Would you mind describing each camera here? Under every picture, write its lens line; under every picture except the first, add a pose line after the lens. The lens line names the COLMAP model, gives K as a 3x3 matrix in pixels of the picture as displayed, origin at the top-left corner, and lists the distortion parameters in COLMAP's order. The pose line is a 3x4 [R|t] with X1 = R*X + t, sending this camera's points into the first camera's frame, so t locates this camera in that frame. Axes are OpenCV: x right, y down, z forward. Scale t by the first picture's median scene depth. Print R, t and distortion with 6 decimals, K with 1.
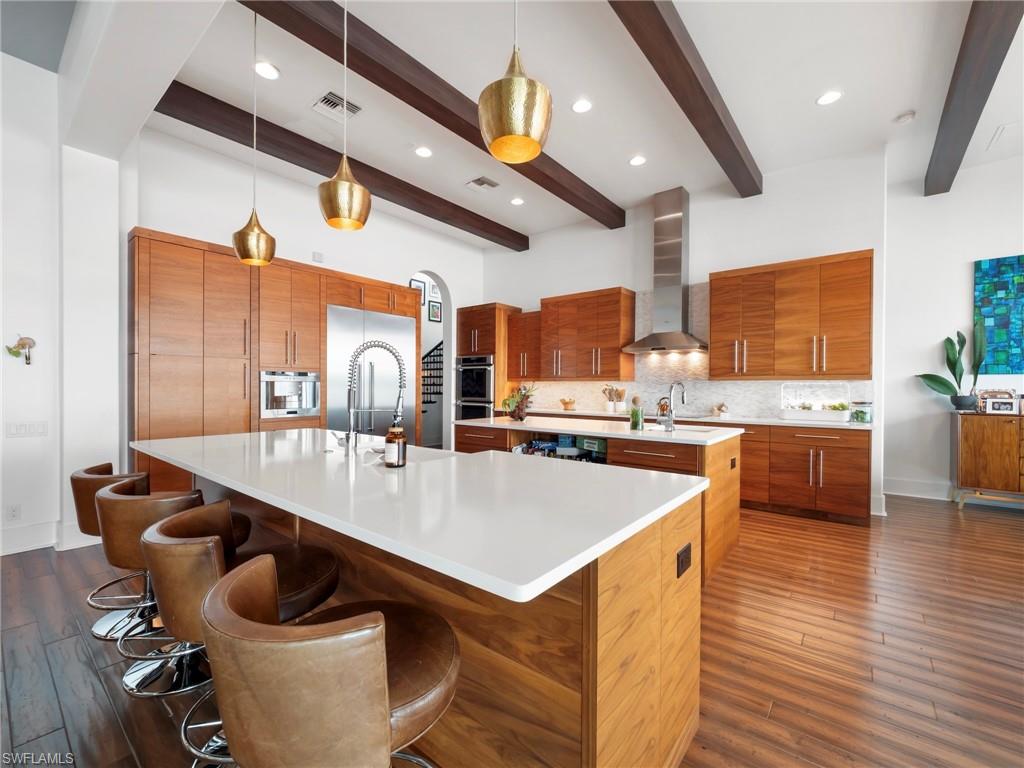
lens RADIAL K [[431.0, 0, 508.8], [0, 431.0, 393.7], [0, 0, 1]] dist [-0.001963, -0.003751]
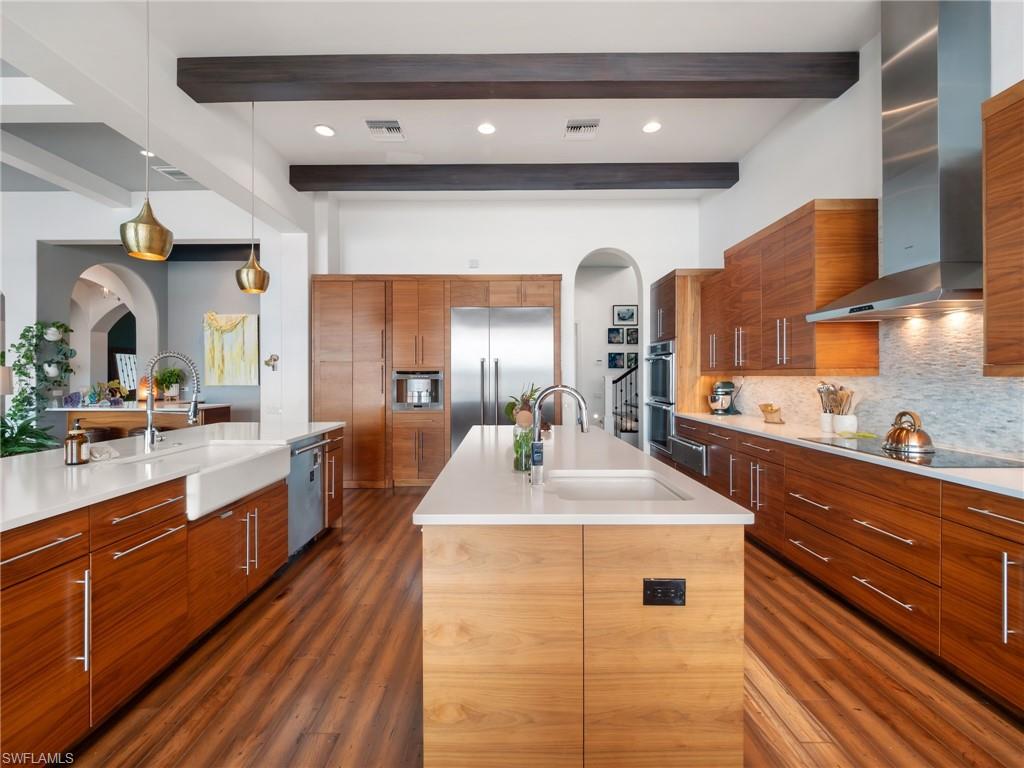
lens RADIAL K [[431.0, 0, 506.3], [0, 431.0, 378.5], [0, 0, 1]] dist [-0.001963, -0.003751]
pose [[0.635824, -0.000925, -0.771833, 0.464543], [-0.007978, 0.999938, -0.007771, -0.020967], [0.771792, 0.011099, 0.635778, 0.399306]]
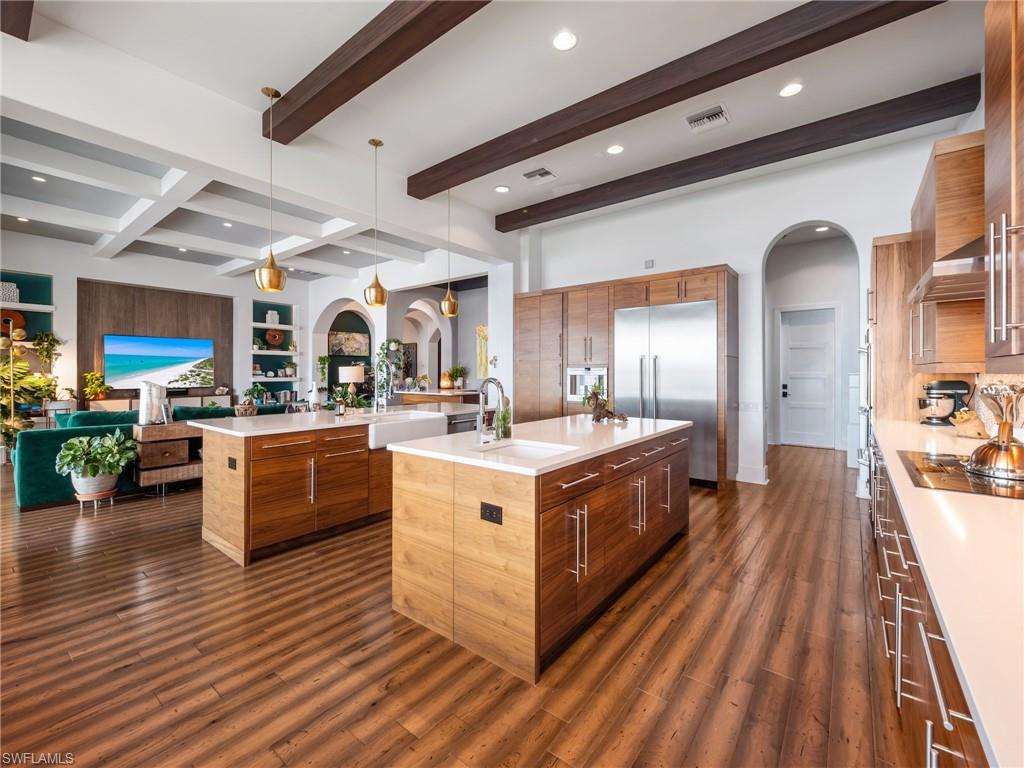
lens RADIAL K [[431.0, 0, 505.0], [0, 431.0, 374.9], [0, 0, 1]] dist [-0.001963, -0.003751]
pose [[0.021399, 0.000962, -0.999771, 0.709006], [-0.016420, 0.999865, 0.000611, -0.022123], [0.999636, 0.016403, 0.021412, 0.632368]]
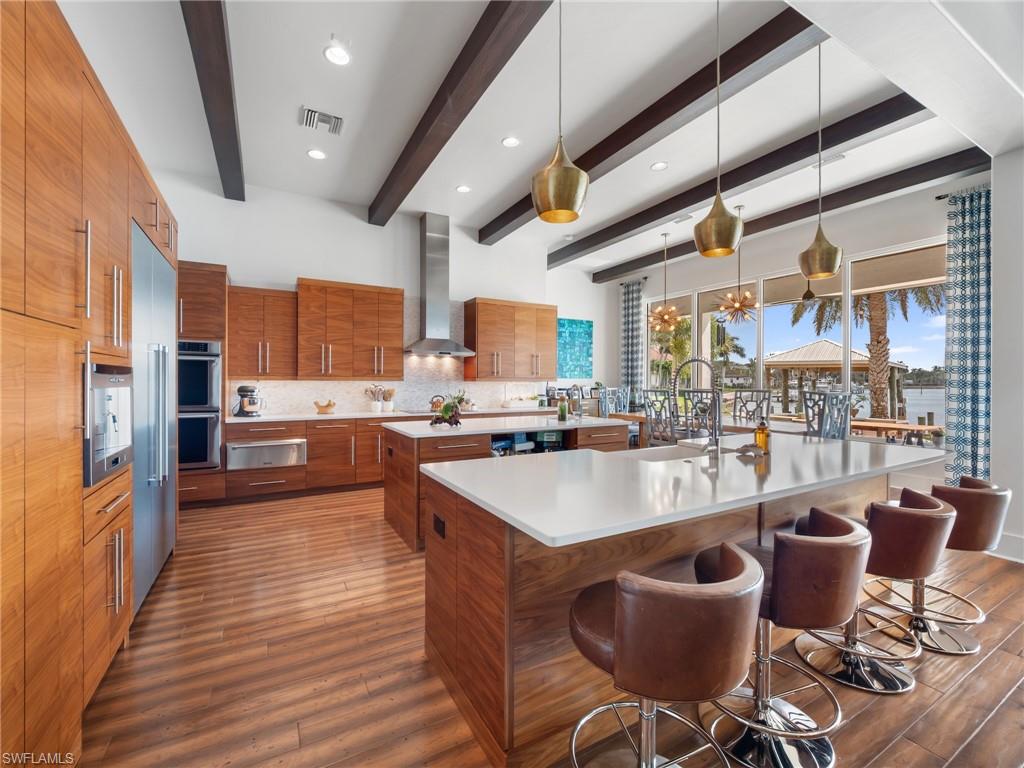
lens RADIAL K [[431.0, 0, 505.8], [0, 431.0, 379.2], [0, 0, 1]] dist [-0.001963, -0.003751]
pose [[0.372148, 0.002865, 0.928169, -0.650504], [0.011953, 0.999898, -0.007879, -0.024414], [-0.928097, 0.014027, 0.372075, 0.429587]]
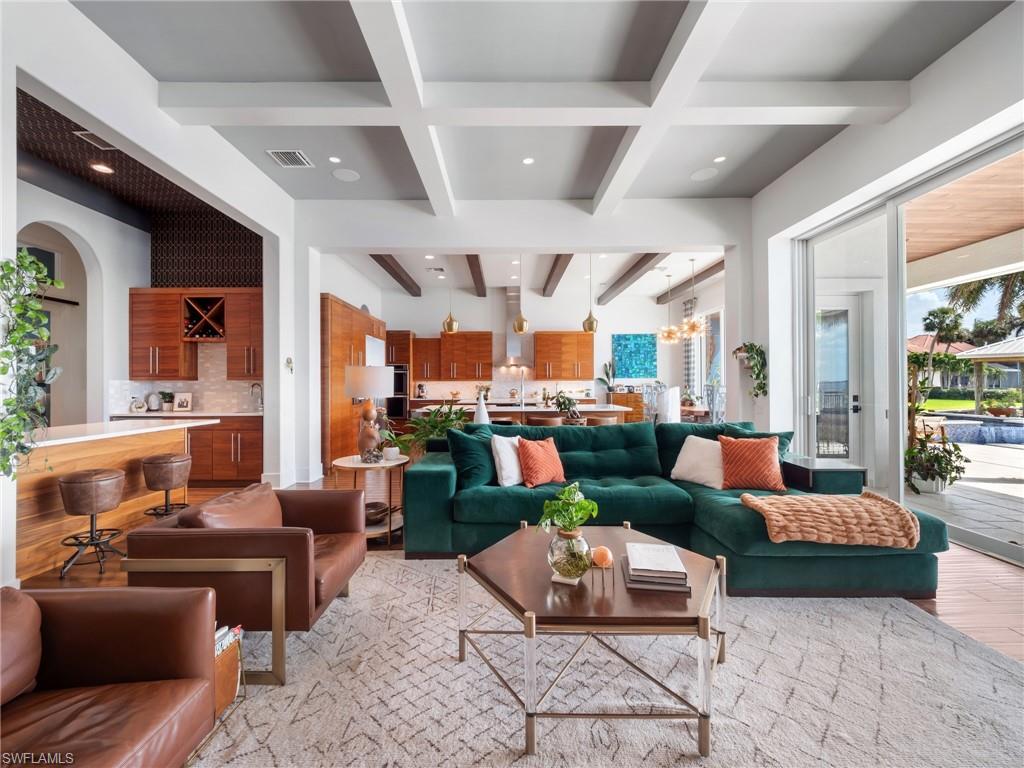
lens RADIAL K [[431.0, 0, 503.2], [0, 431.0, 382.0], [0, 0, 1]] dist [-0.001963, -0.003751]
pose [[0.767677, -0.005290, 0.640815, -0.997208], [0.017249, 0.999774, -0.012411, -0.000558], [-0.640605, 0.020581, 0.767595, -0.525861]]
